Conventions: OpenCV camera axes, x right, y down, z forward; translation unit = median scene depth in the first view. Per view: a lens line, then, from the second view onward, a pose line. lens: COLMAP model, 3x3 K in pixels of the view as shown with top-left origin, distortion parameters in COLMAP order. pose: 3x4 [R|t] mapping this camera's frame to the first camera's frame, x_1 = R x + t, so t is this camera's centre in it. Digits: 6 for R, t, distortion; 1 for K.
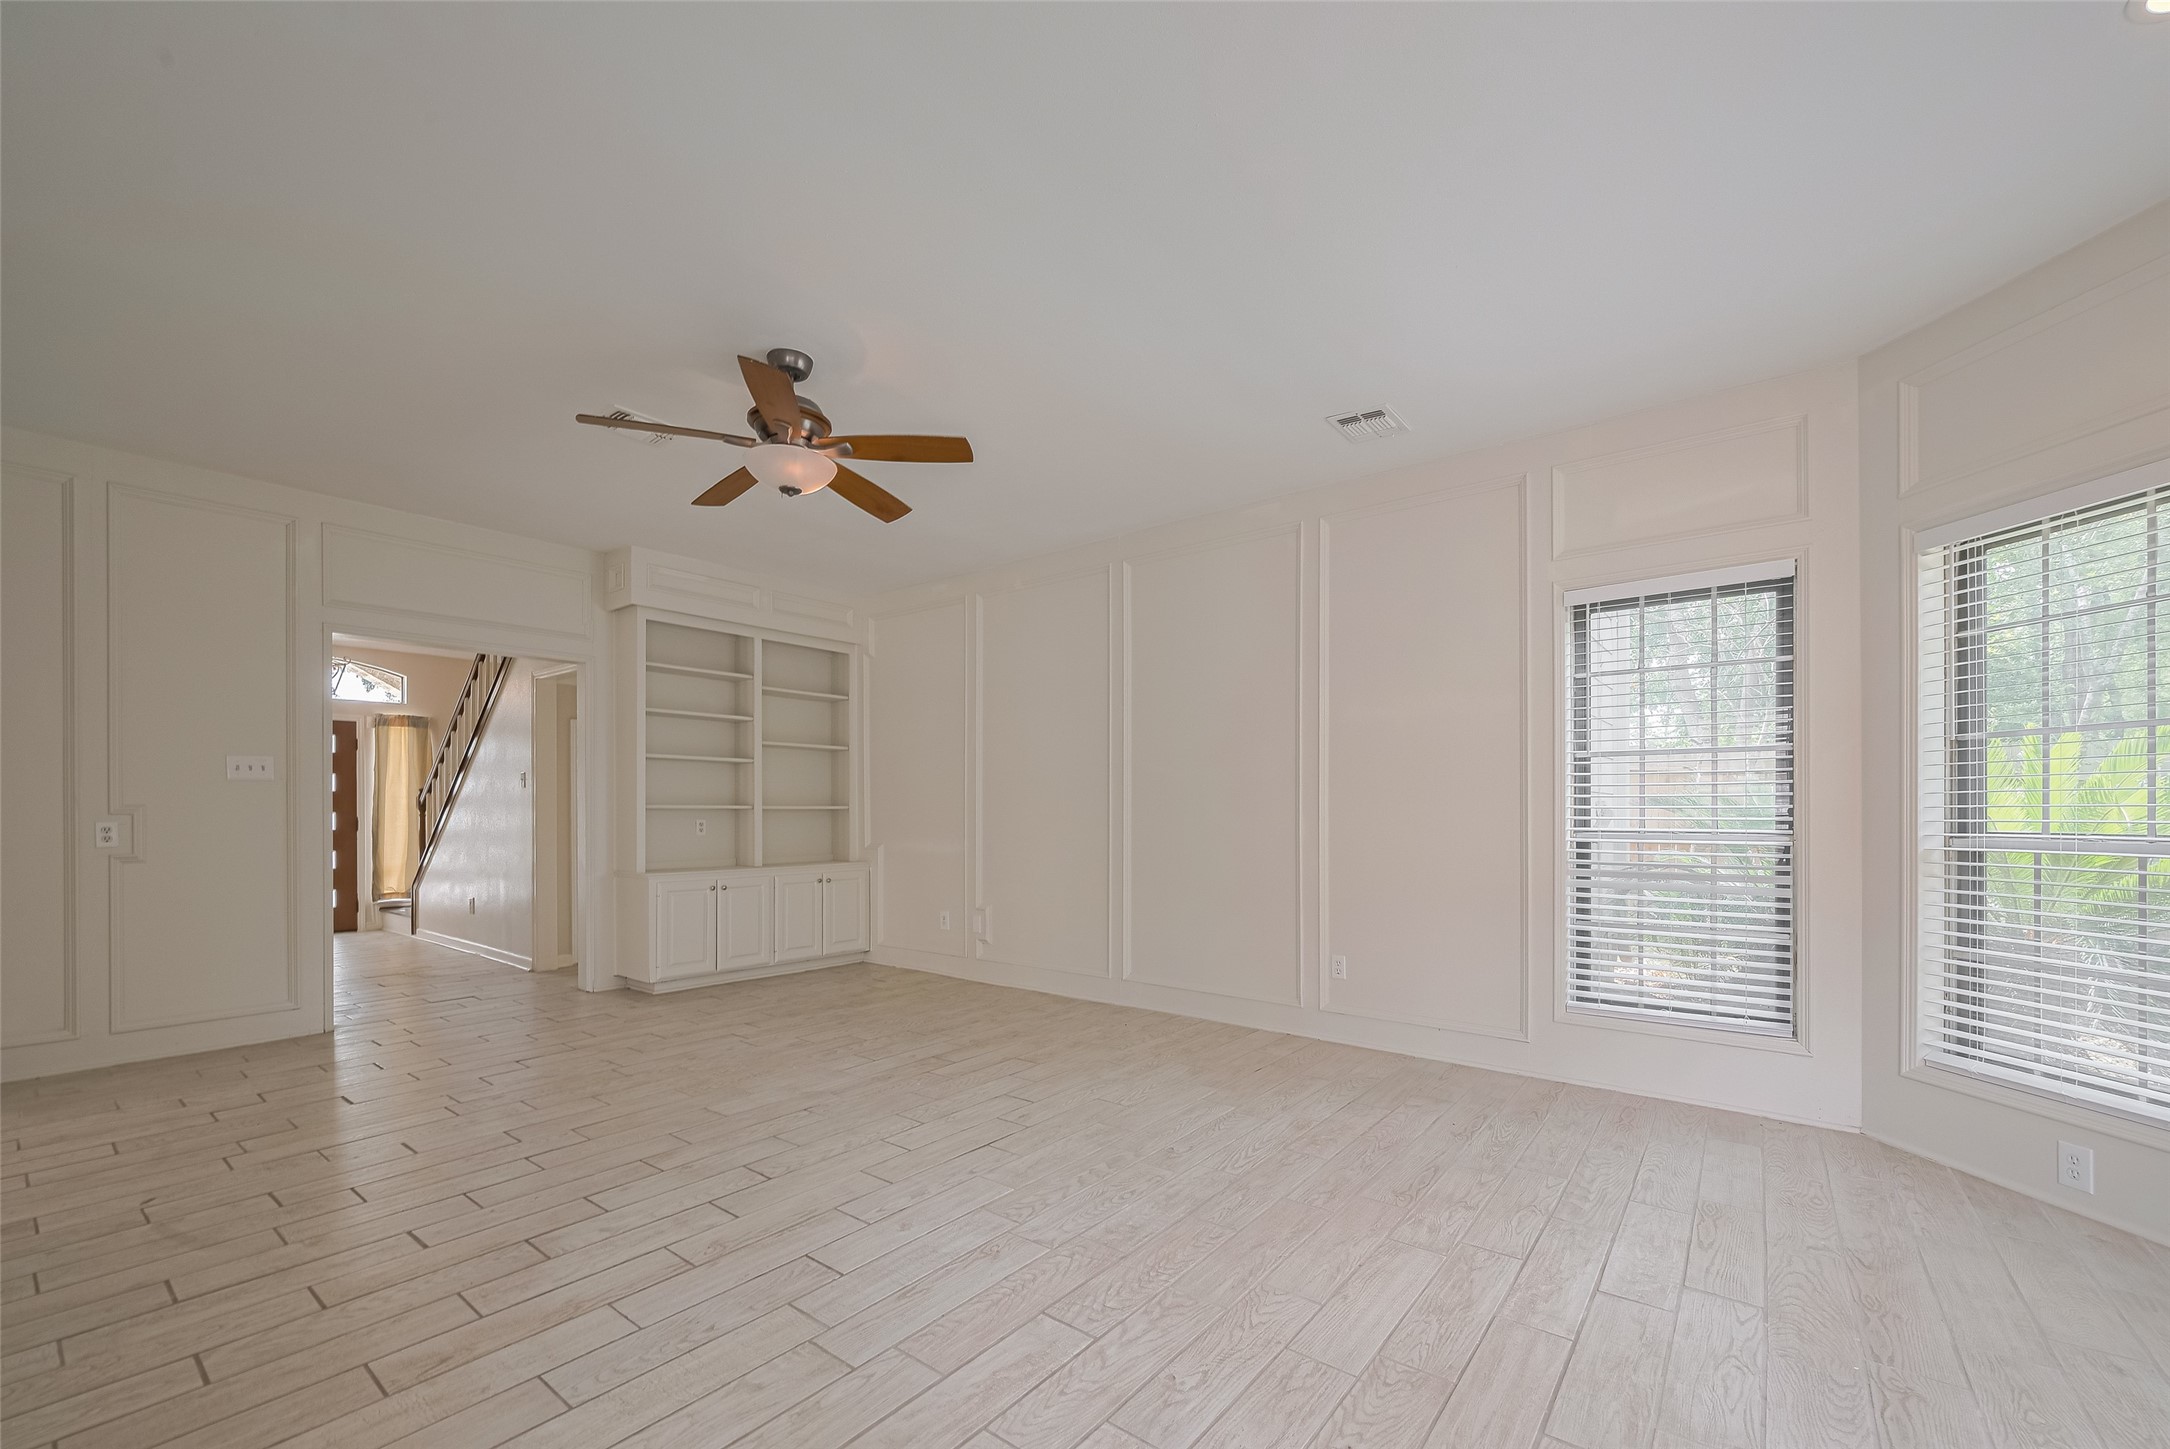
lens RADIAL K [[895.0, 0, 1126.4], [0, 895.0, 815.9], [0, 0, 1]] dist [-0.002321, -0.000165]
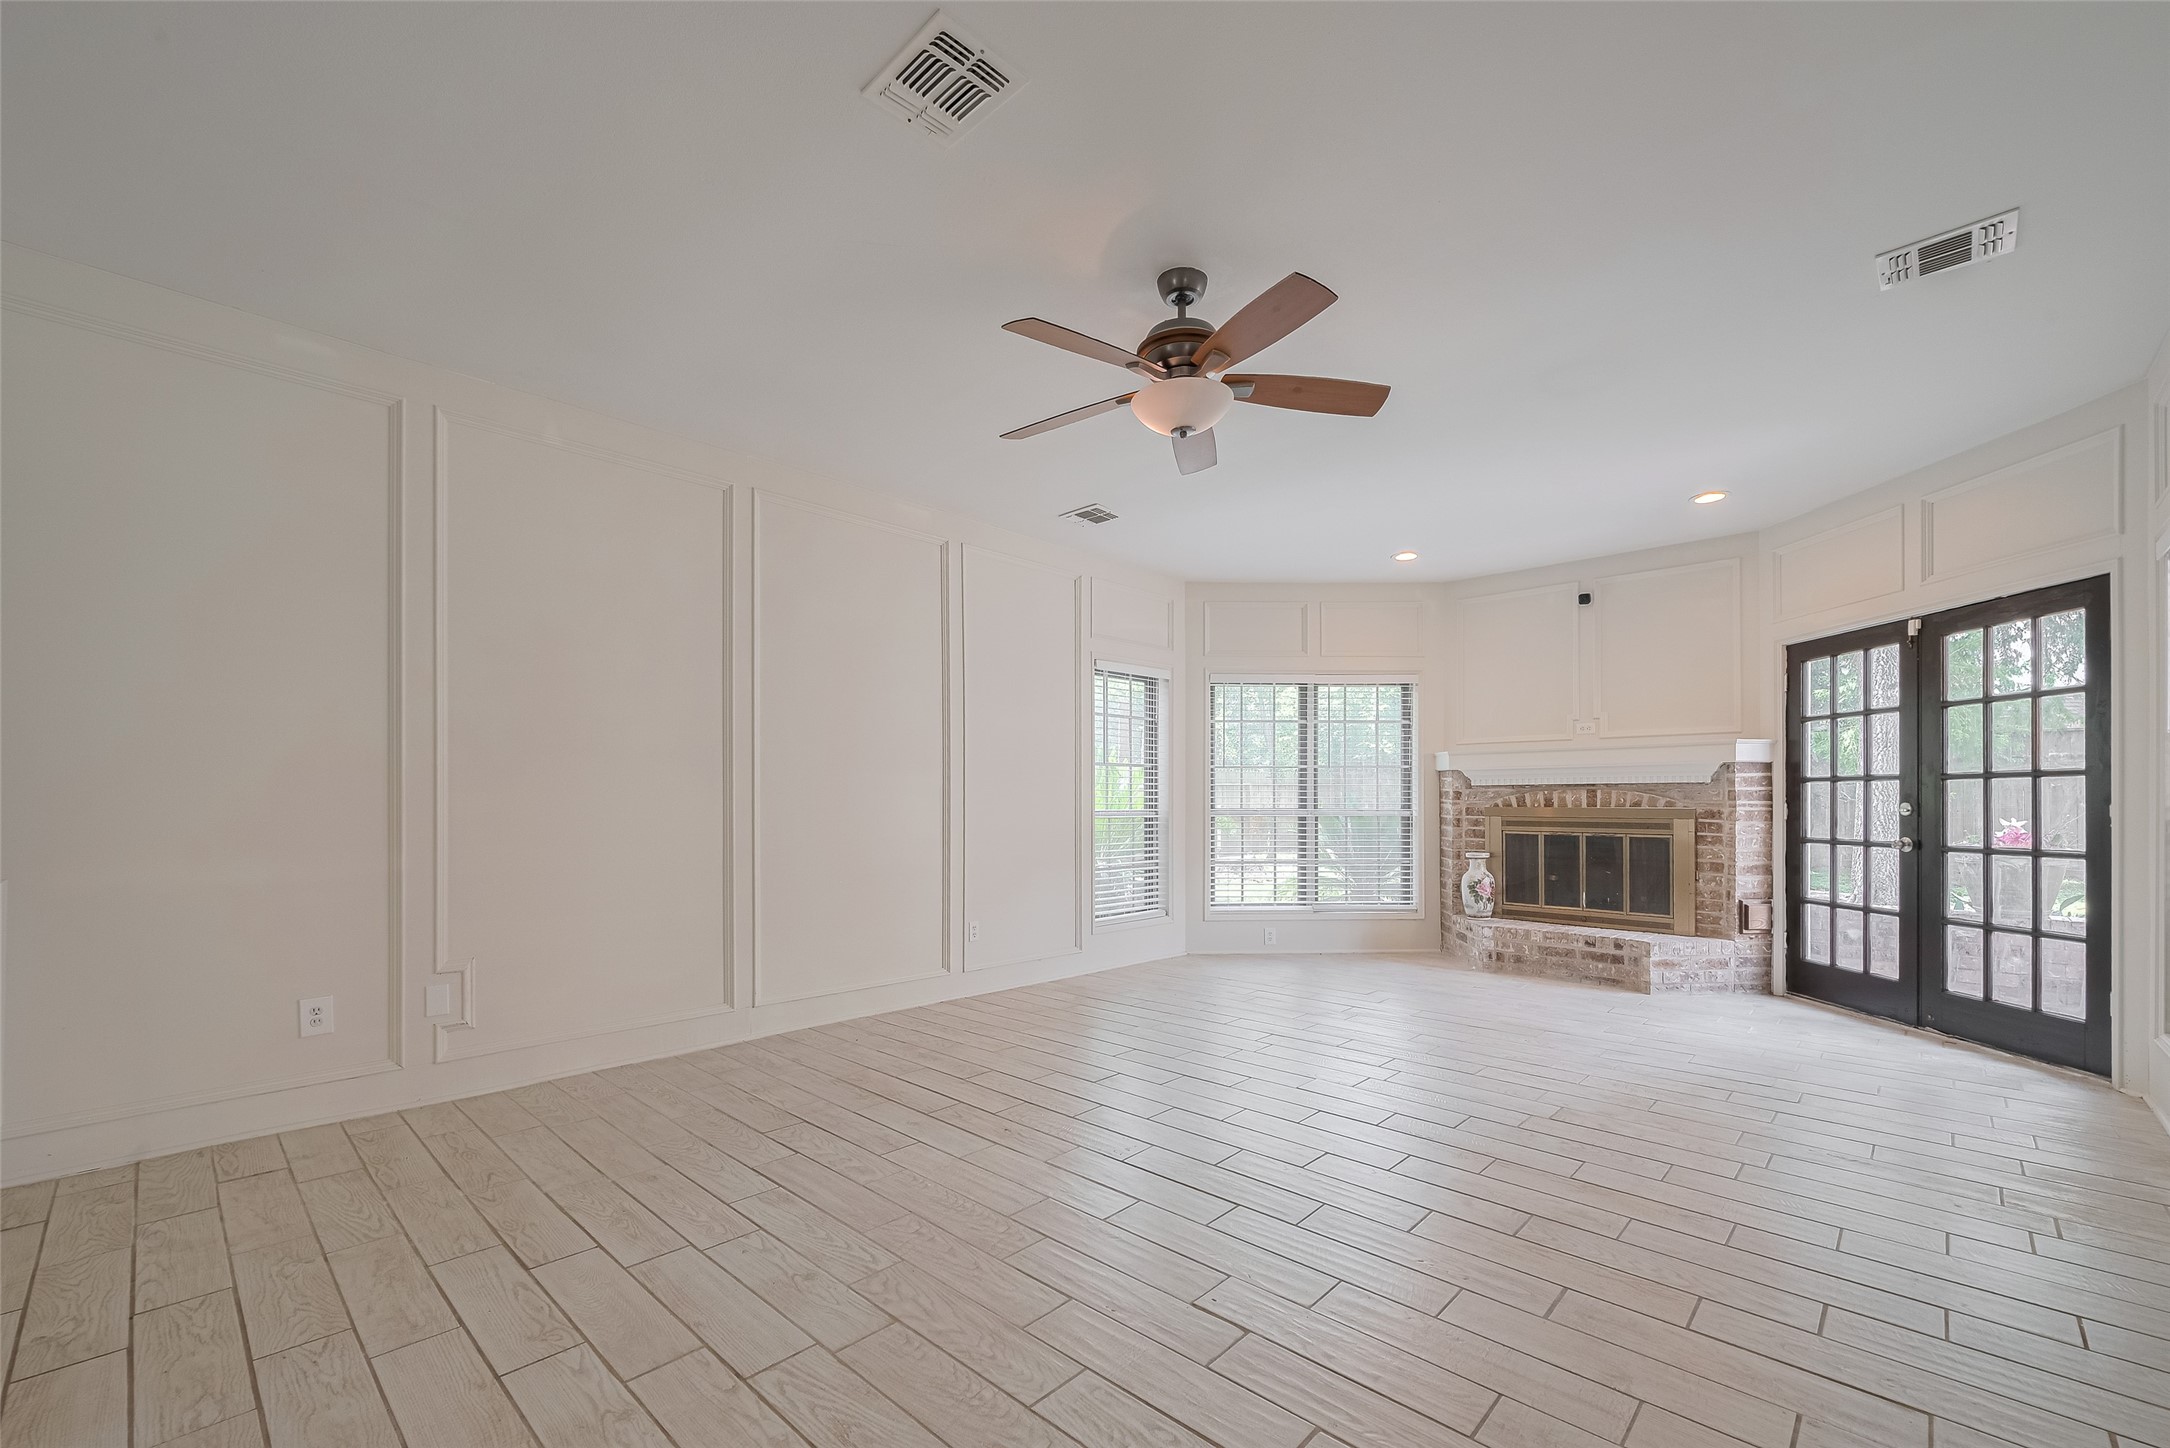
lens RADIAL K [[879.3, 0, 1084.9], [0, 879.3, 802.8], [0, 0, 1]] dist [0.000322, 0.000188]
pose [[0.110606, -0.003843, 0.993857, -1.128999], [0.004400, 0.999985, 0.003377, -0.003685], [-0.993855, 0.004000, 0.110622, 0.911045]]
